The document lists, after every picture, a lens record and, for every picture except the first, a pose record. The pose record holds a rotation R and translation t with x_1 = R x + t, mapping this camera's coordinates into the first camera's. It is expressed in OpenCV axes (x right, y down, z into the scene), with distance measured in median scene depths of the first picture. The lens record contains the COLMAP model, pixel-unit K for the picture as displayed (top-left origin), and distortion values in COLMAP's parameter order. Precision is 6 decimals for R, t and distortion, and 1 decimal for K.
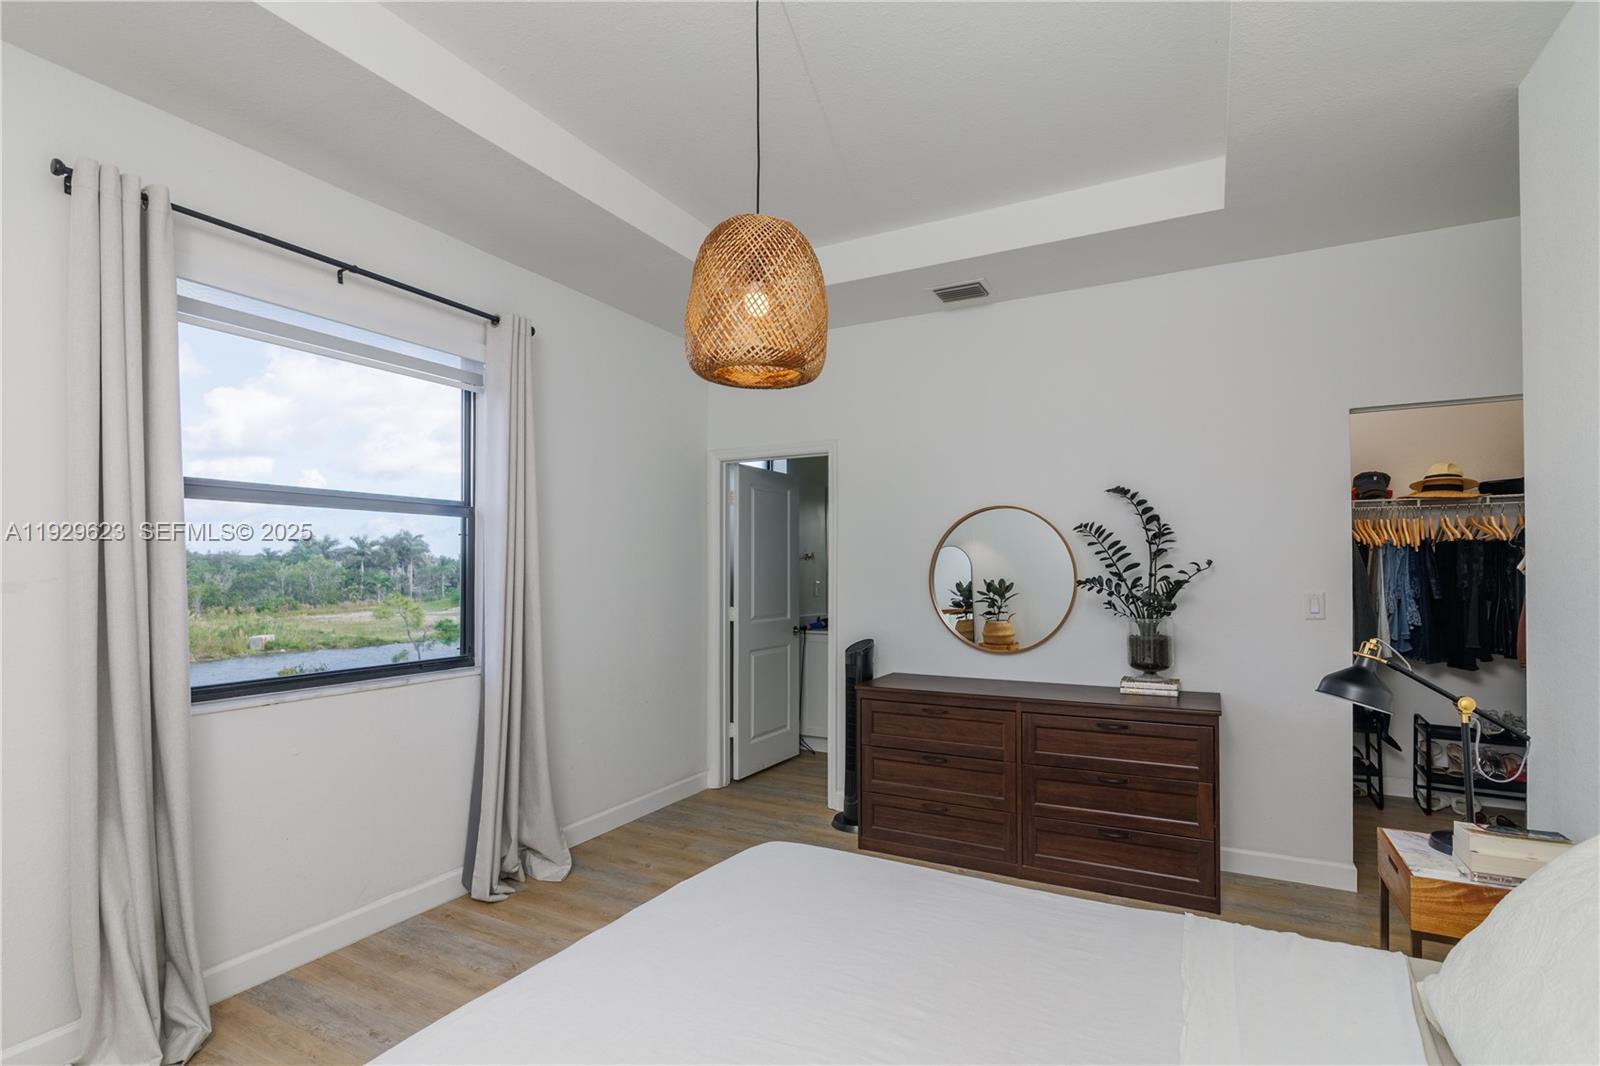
lens RADIAL K [[840.6, 0, 802.4], [0, 840.6, 568.6], [0, 0, 1]] dist [0.000585, -0.000036]
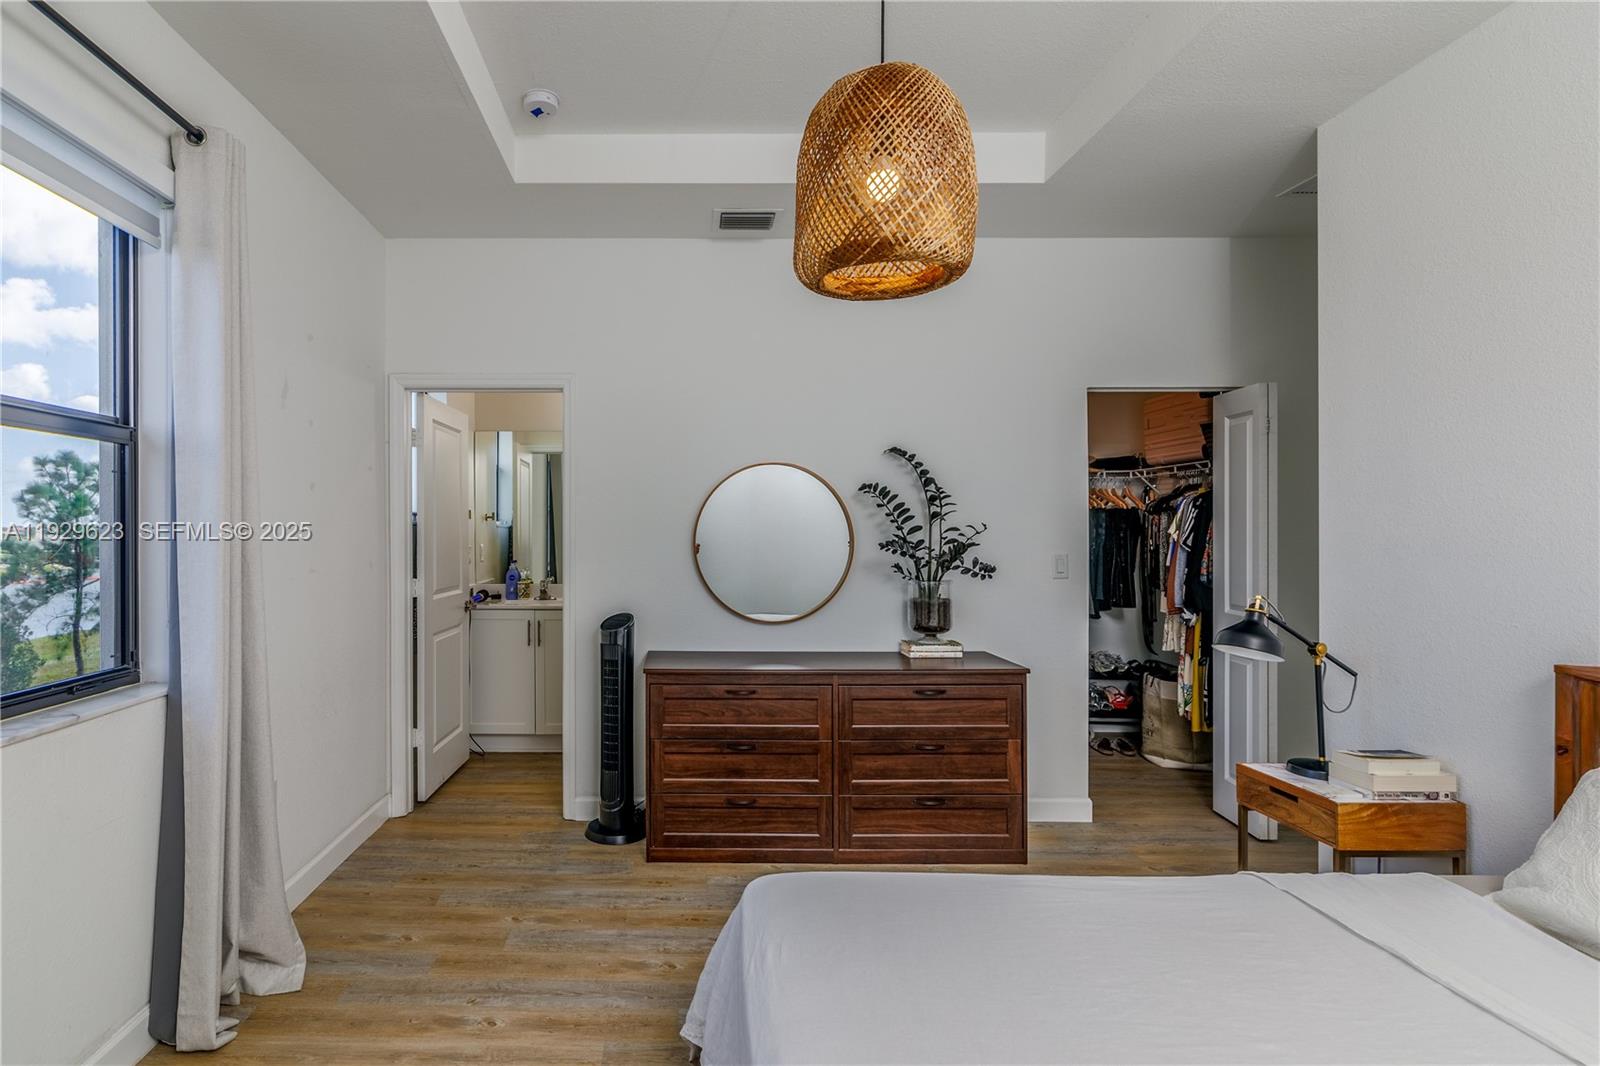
lens RADIAL K [[891.9, 0, 683.5], [0, 891.9, 542.4], [0, 0, 1]] dist [0.003707, -0.001024]
pose [[0.870519, -0.001789, 0.492132, -0.372178], [-0.004664, 0.999918, 0.011885, 0.001950], [-0.492113, -0.012642, 0.870439, 0.226510]]
